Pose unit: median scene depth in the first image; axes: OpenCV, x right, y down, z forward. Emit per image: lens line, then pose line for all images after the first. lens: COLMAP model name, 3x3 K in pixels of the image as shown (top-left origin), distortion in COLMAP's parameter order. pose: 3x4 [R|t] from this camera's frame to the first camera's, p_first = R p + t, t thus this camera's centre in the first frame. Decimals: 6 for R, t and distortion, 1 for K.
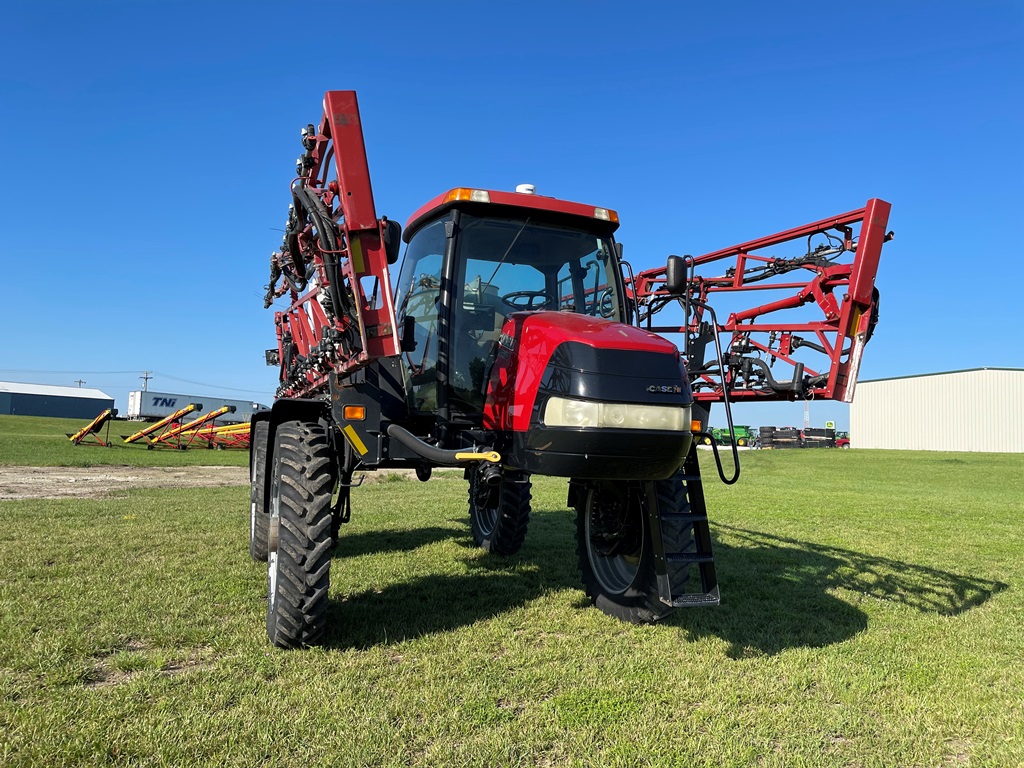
lens RADIAL K [[768.6, 0, 512.0], [0, 768.6, 384.0], [0, 0, 1]] dist [0.080338, -0.097205]
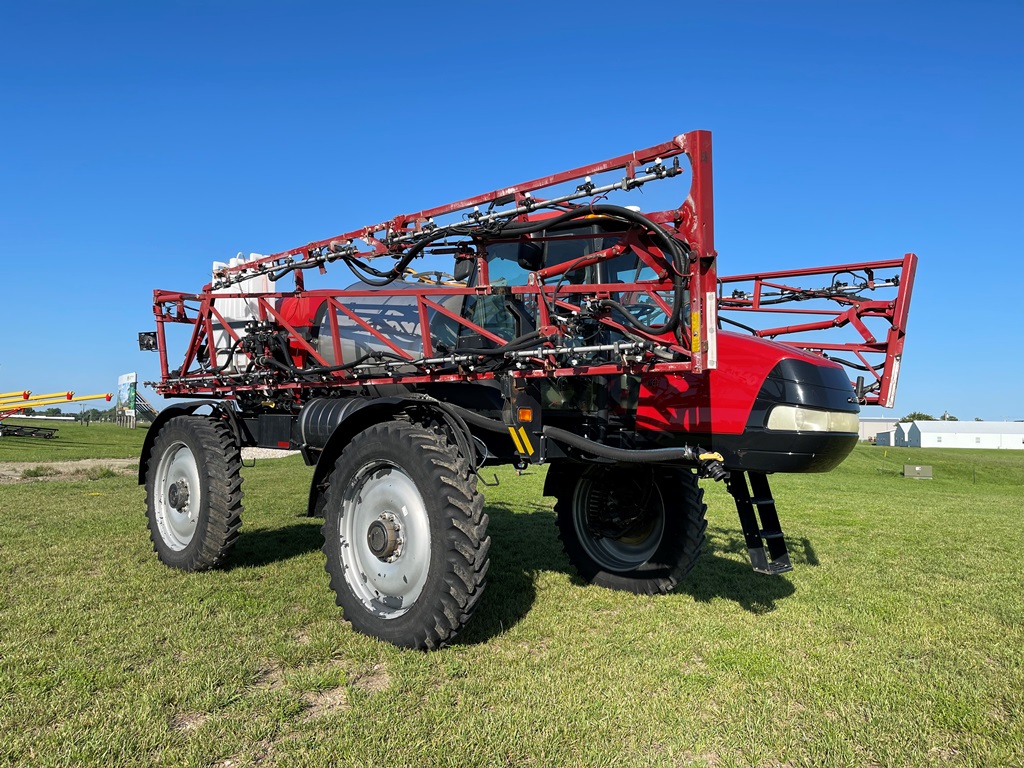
lens RADIAL K [[768.6, 0, 512.0], [0, 768.6, 384.0], [0, 0, 1]] dist [0.080338, -0.097205]
pose [[0.911539, 0.014620, 0.410953, -0.595421], [-0.022941, 0.999619, 0.015325, -0.018409], [-0.410572, -0.023397, 0.911528, 0.058315]]
